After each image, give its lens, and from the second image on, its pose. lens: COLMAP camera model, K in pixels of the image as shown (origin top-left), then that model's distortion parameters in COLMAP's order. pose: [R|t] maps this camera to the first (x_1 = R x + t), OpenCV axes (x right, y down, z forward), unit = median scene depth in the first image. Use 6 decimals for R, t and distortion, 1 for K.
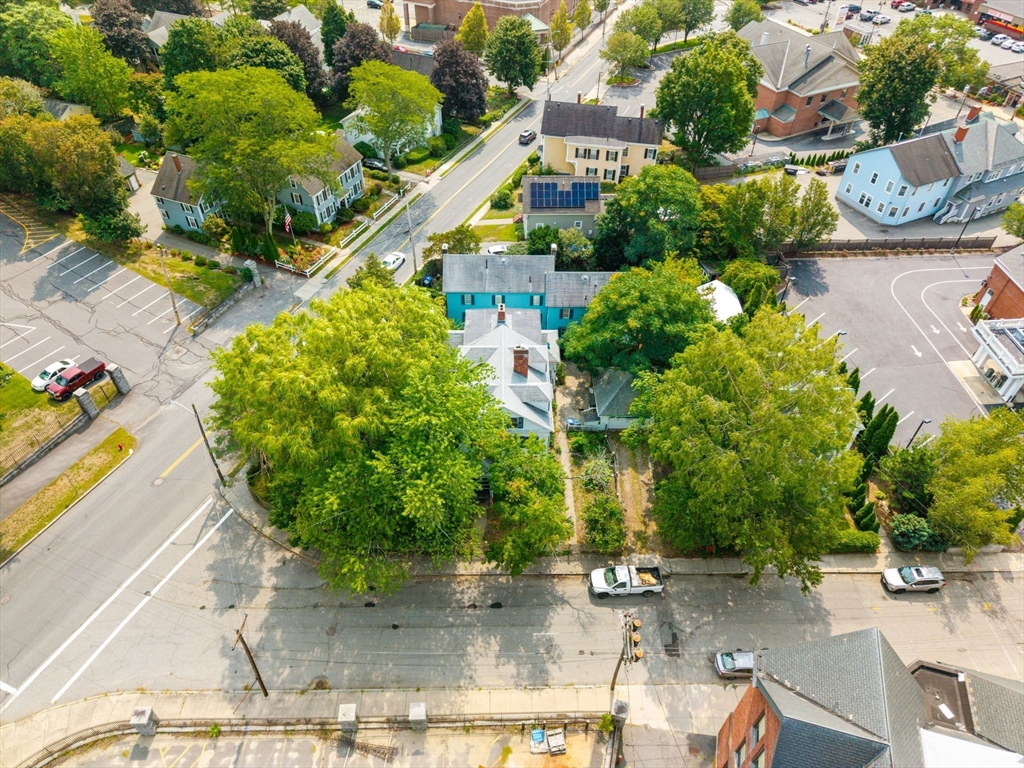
lens RADIAL K [[681.1, 0, 513.4], [0, 681.1, 402.9], [0, 0, 1]] dist [0.004941, -0.004388]
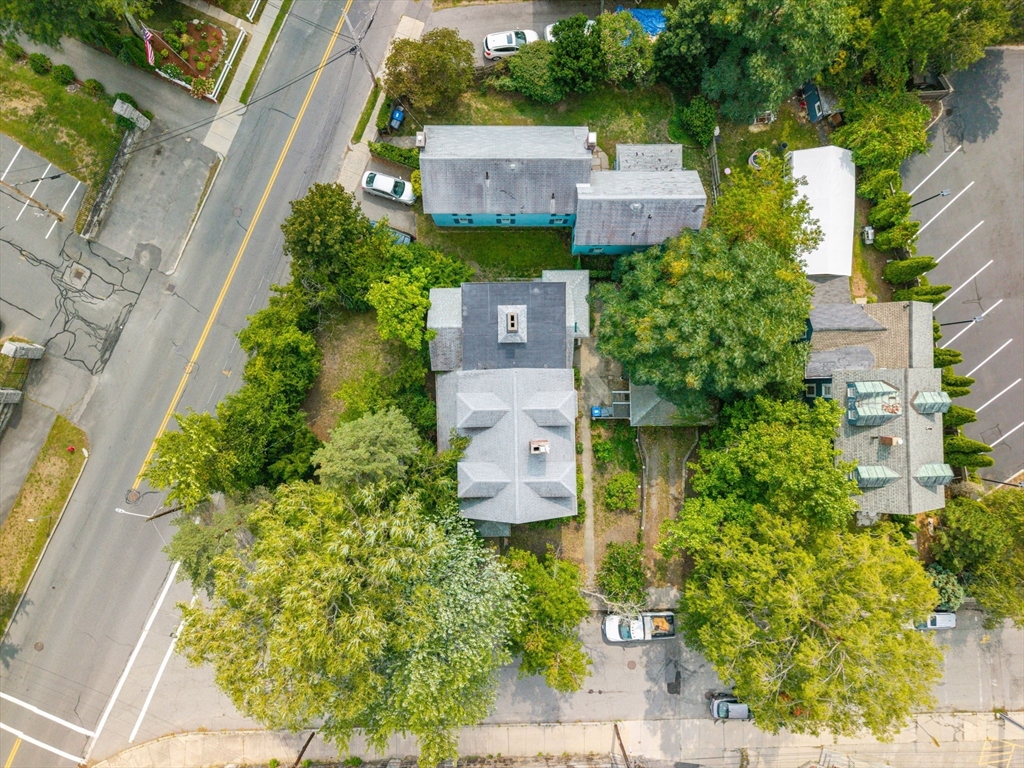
lens RADIAL K [[681.1, 0, 513.4], [0, 681.1, 402.9], [0, 0, 1]] dist [0.004941, -0.004388]
pose [[0.999978, -0.002979, -0.005879, -0.013378], [0.006245, 0.713292, 0.700839, -0.604973], [0.002105, -0.700861, 0.713295, 0.449580]]
